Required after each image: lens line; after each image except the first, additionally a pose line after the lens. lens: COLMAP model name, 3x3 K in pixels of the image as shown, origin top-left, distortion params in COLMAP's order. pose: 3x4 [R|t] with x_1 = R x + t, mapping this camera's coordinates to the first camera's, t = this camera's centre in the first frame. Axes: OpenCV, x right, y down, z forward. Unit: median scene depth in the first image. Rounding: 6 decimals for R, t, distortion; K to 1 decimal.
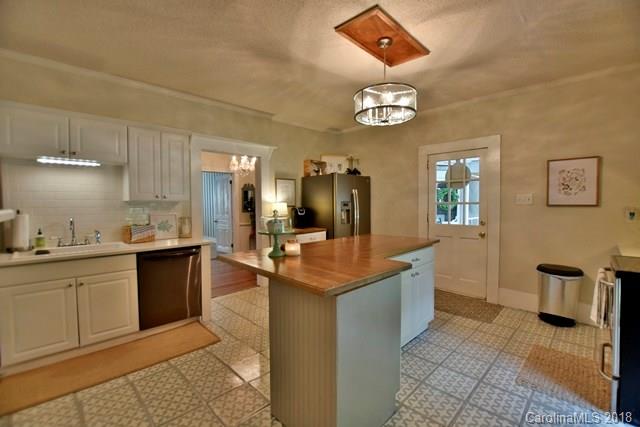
lens RADIAL K [[281.9, 0, 321.6], [0, 281.9, 214.2], [0, 0, 1]] dist [-0.027892, 0.000095]
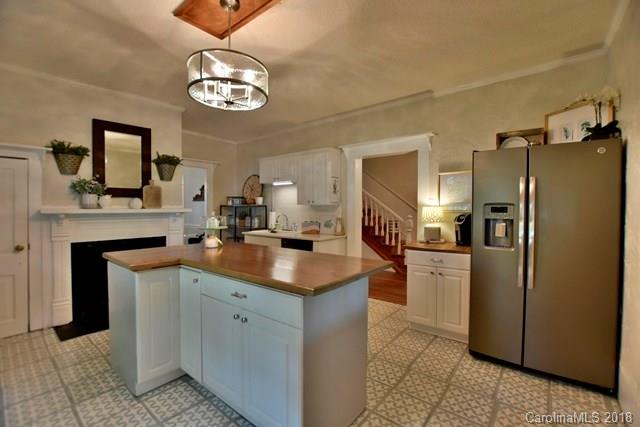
lens RADIAL K [[285.8, 0, 320.0], [0, 285.8, 213.5], [0, 0, 1]] dist [-0.029568, -0.000002]
pose [[0.097980, 0.025299, -0.994867, 0.671869], [-0.038343, 0.999031, 0.021629, -0.030440], [0.994449, 0.036027, 0.098855, 0.744910]]
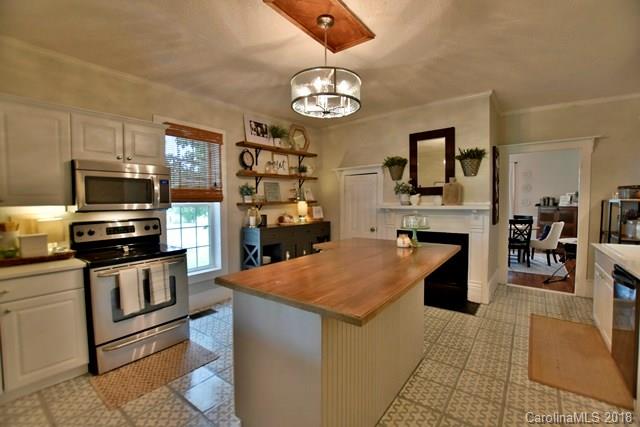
lens RADIAL K [[285.8, 0, 320.0], [0, 285.8, 213.5], [0, 0, 1]] dist [-0.029568, -0.000002]
pose [[-0.991057, 0.014482, -0.132648, 0.238535], [0.004559, 0.997187, 0.074813, -0.052714], [0.133358, 0.073539, -0.988336, 1.199389]]
